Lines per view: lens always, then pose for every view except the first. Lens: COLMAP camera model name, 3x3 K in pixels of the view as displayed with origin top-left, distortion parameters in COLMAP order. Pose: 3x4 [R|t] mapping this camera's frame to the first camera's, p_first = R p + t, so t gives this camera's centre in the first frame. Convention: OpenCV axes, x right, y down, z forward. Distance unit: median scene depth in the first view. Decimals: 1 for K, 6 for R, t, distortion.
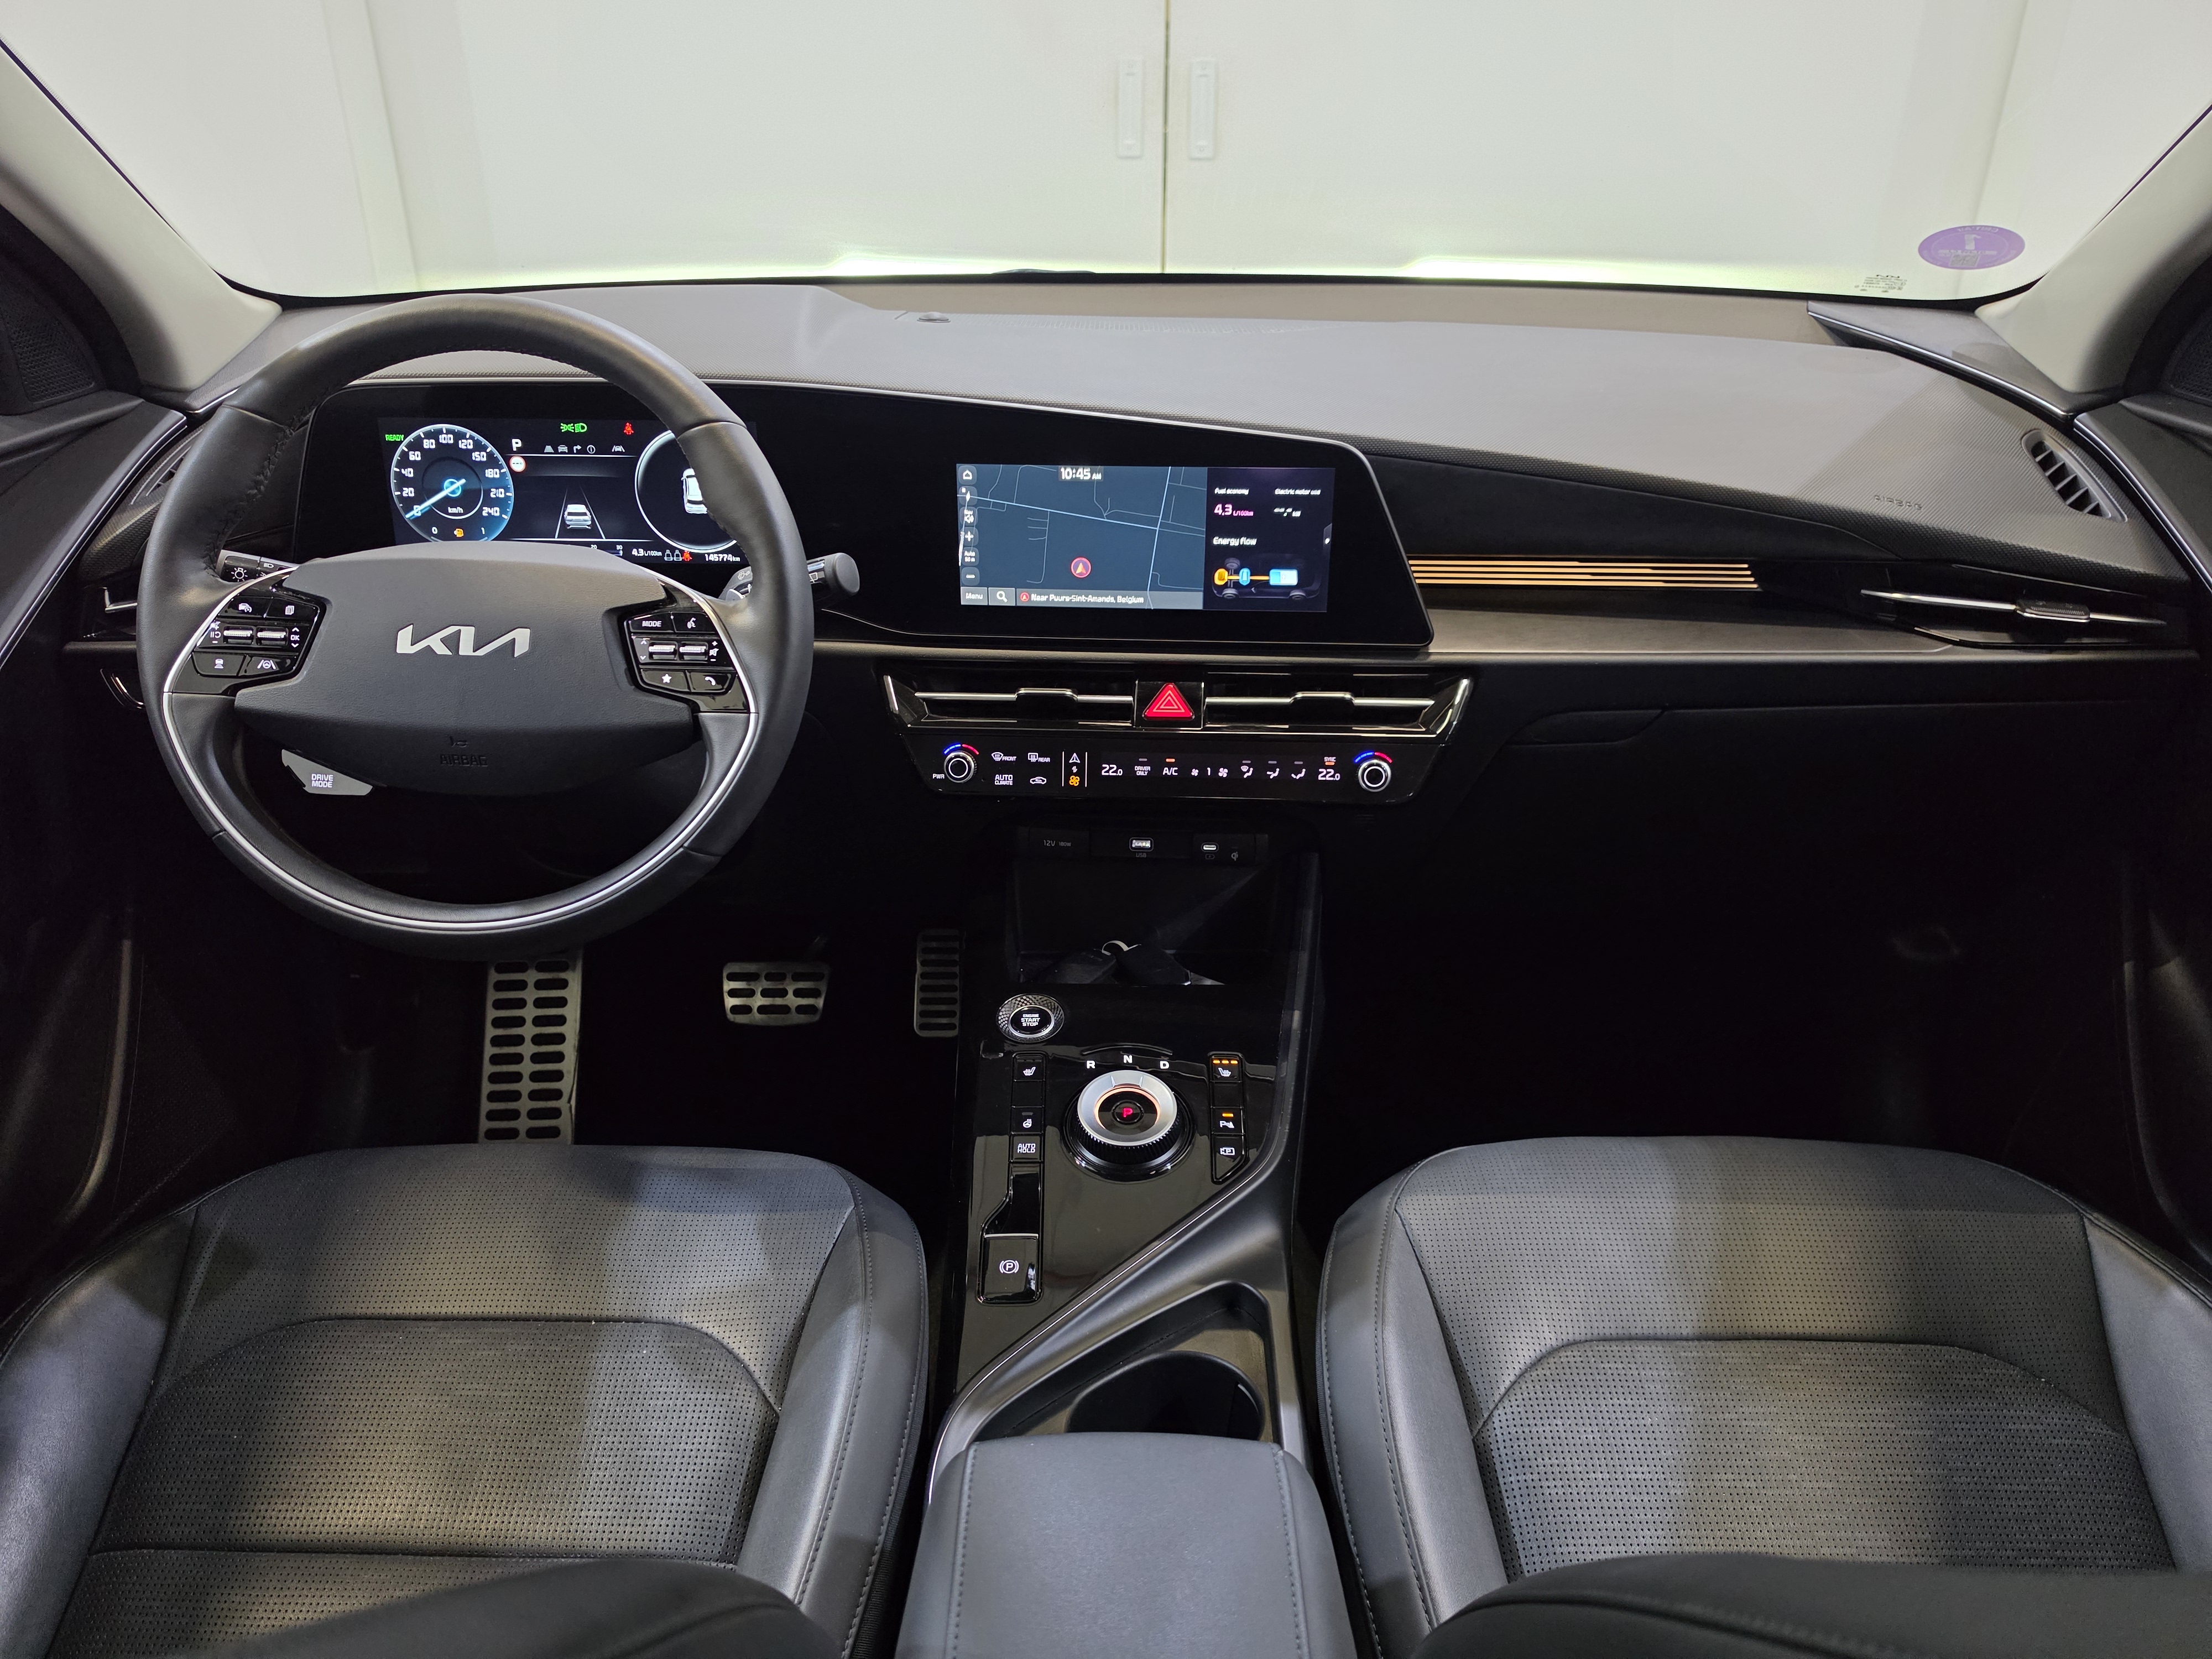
lens RADIAL K [[1553.9, 0, 1095.9], [0, 1553.9, 840.7], [0, 0, 1]] dist [0.057456, -0.062403]
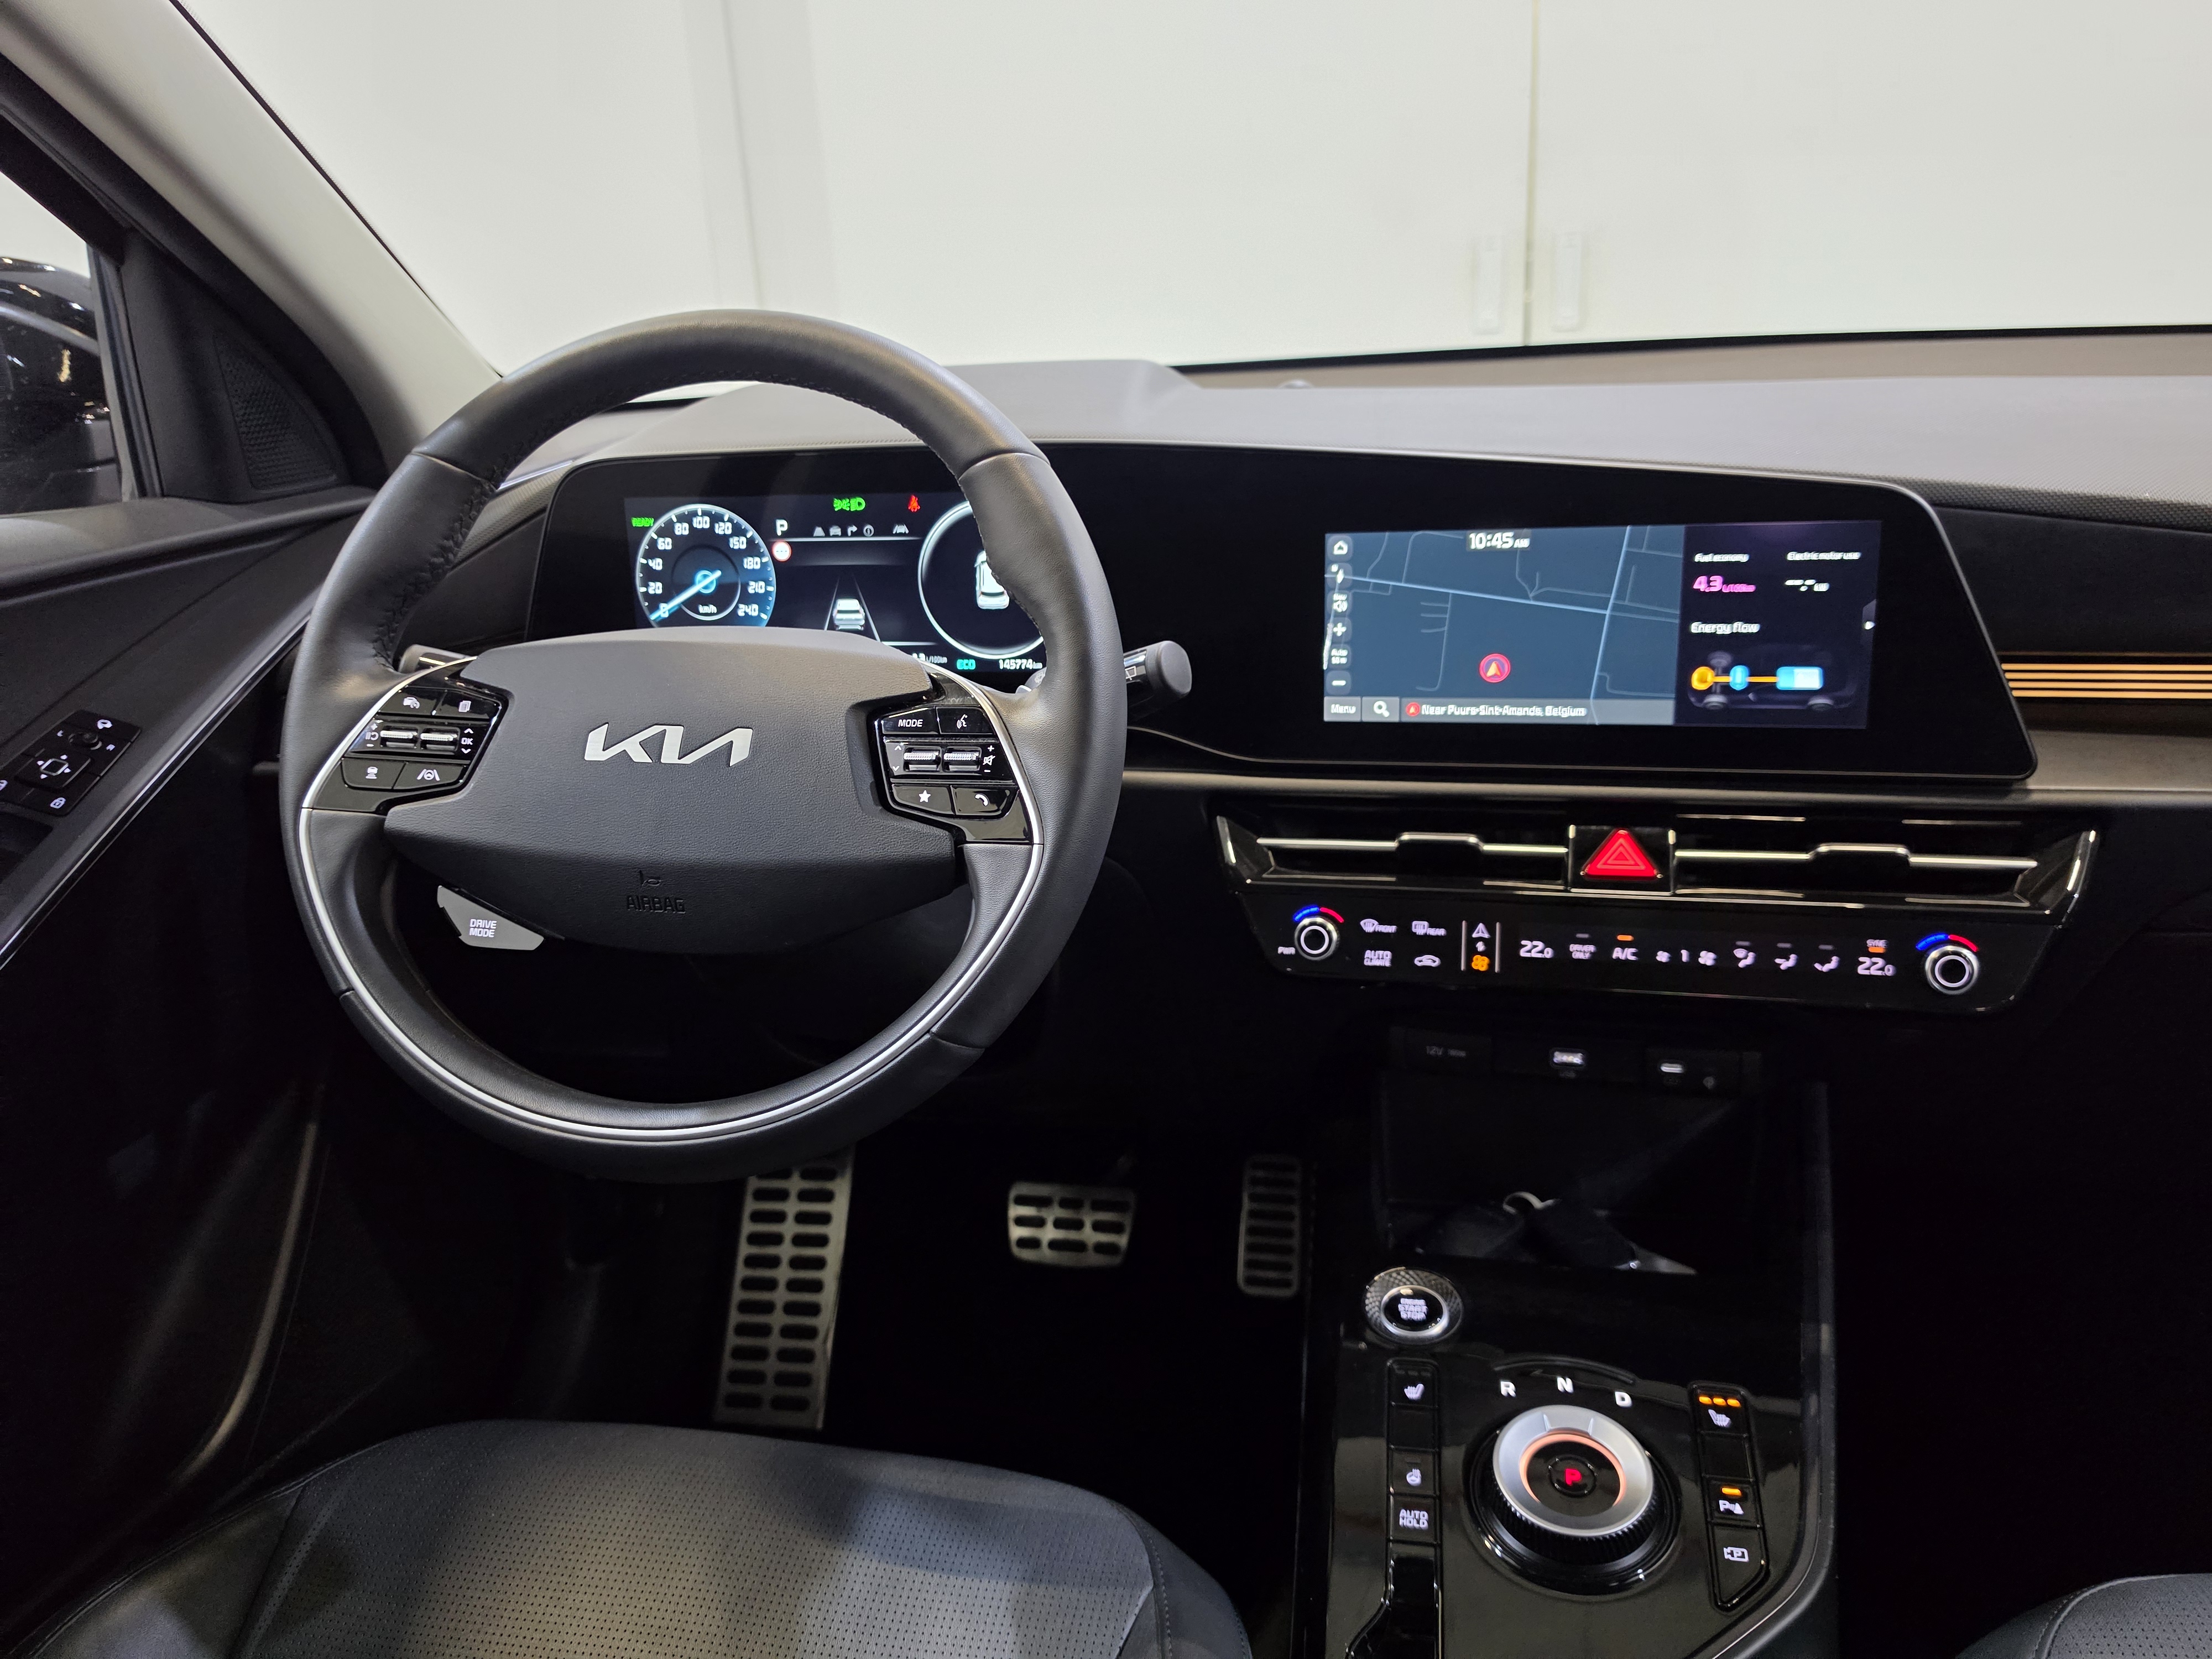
lens RADIAL K [[1553.9, 0, 1142.8], [0, 1553.9, 820.0], [0, 0, 1]] dist [0.057456, -0.062403]
pose [[0.984227, 0.015500, -0.176232, -0.040834], [-0.040785, 0.989201, -0.140774, 0.003141], [0.172147, 0.145741, 0.974230, 0.267438]]
